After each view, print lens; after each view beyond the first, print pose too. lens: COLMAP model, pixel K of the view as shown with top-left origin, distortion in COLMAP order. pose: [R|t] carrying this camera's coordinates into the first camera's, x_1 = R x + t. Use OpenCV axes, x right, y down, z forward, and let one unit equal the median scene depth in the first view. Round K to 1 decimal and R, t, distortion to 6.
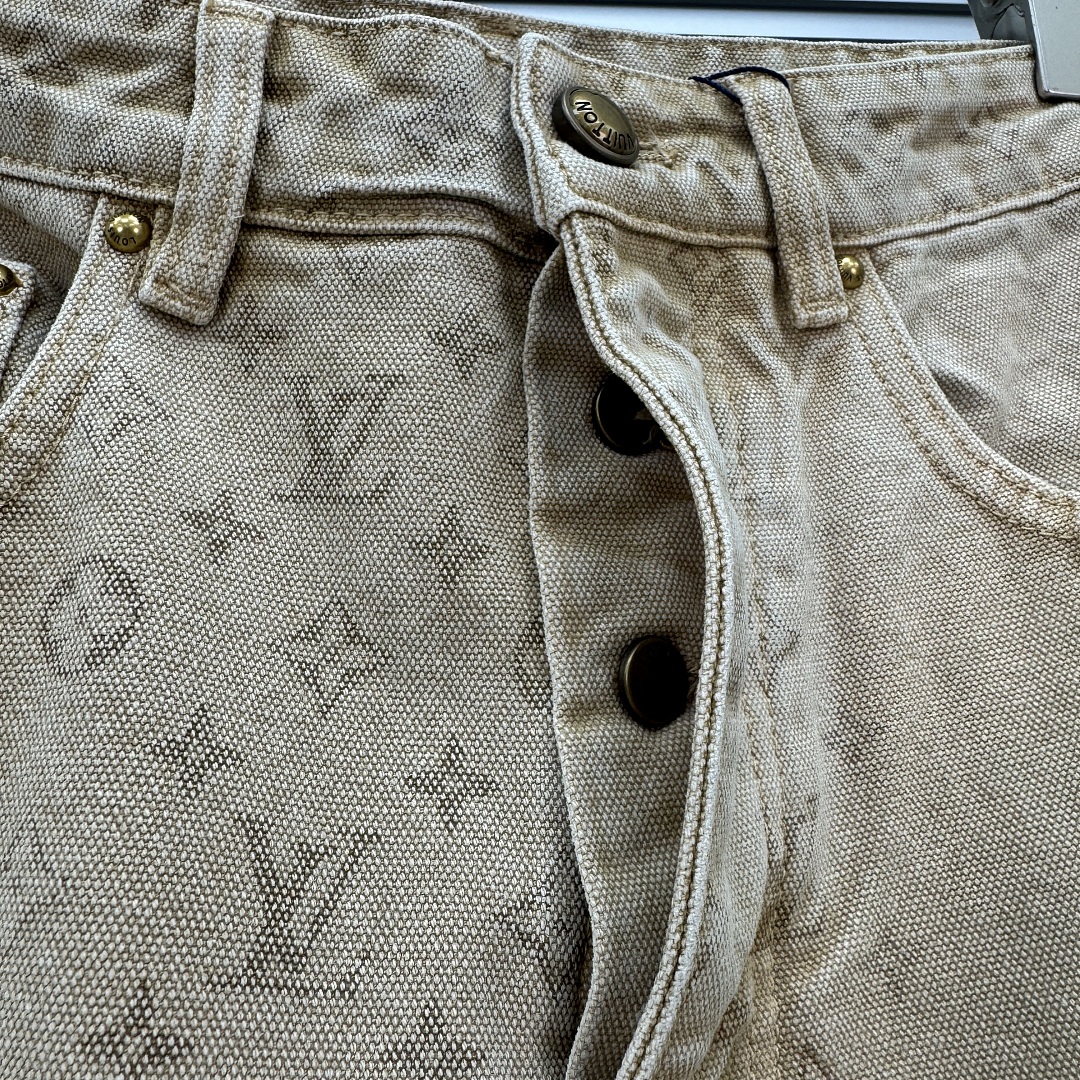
lens RADIAL K [[1159.8, 0, 542.7], [0, 1159.8, 461.2], [0, 0, 1]] dist [-0.003456, 0.014808]
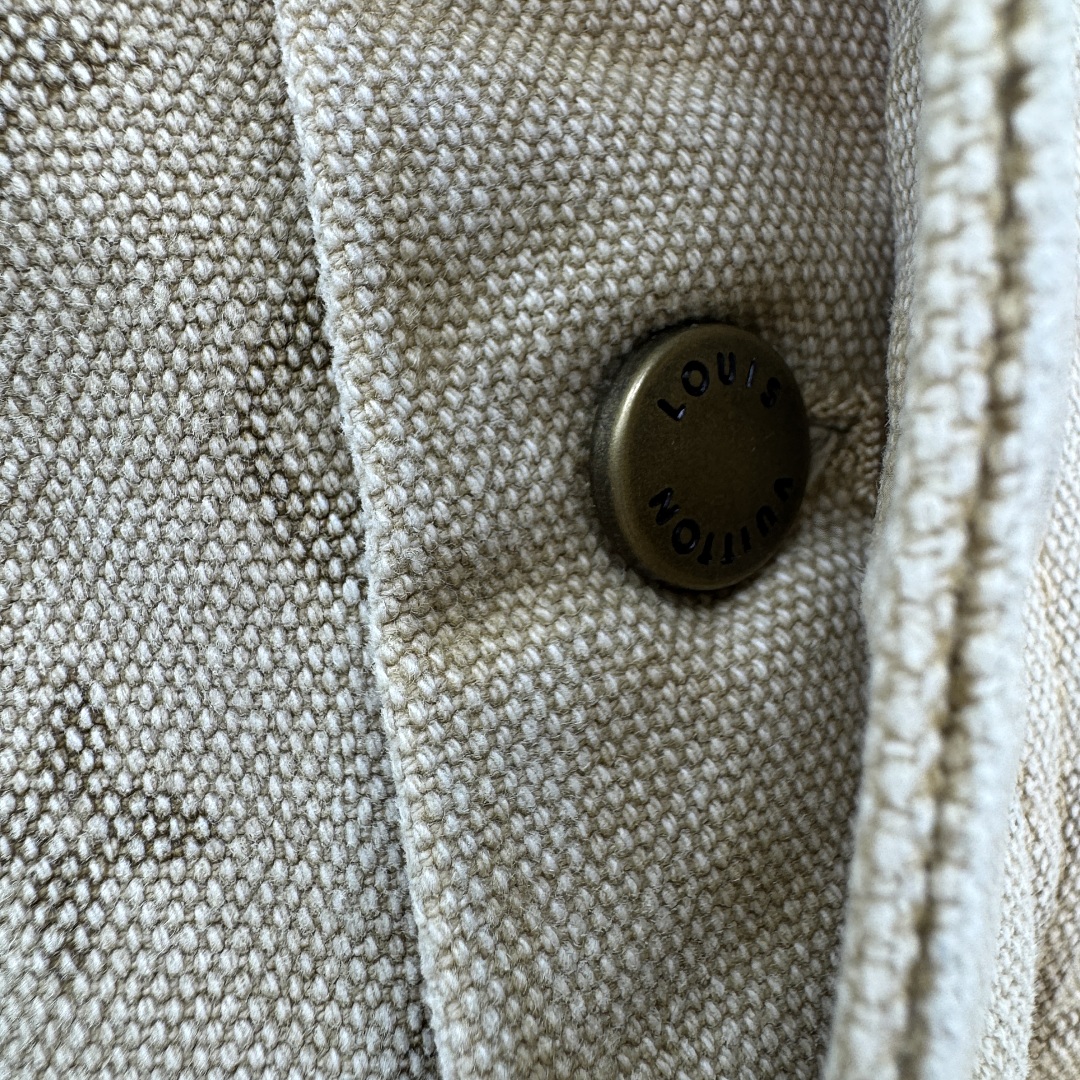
lens RADIAL K [[1513.0, 0, 540.0], [0, 1513.0, 540.0], [0, 0, 1]] dist [0.014222, -0.016361]
pose [[0.997736, -0.044190, -0.050689, 0.072923], [0.058178, 0.945268, 0.321066, 0.077950], [0.033727, -0.323288, 0.945699, 0.629541]]
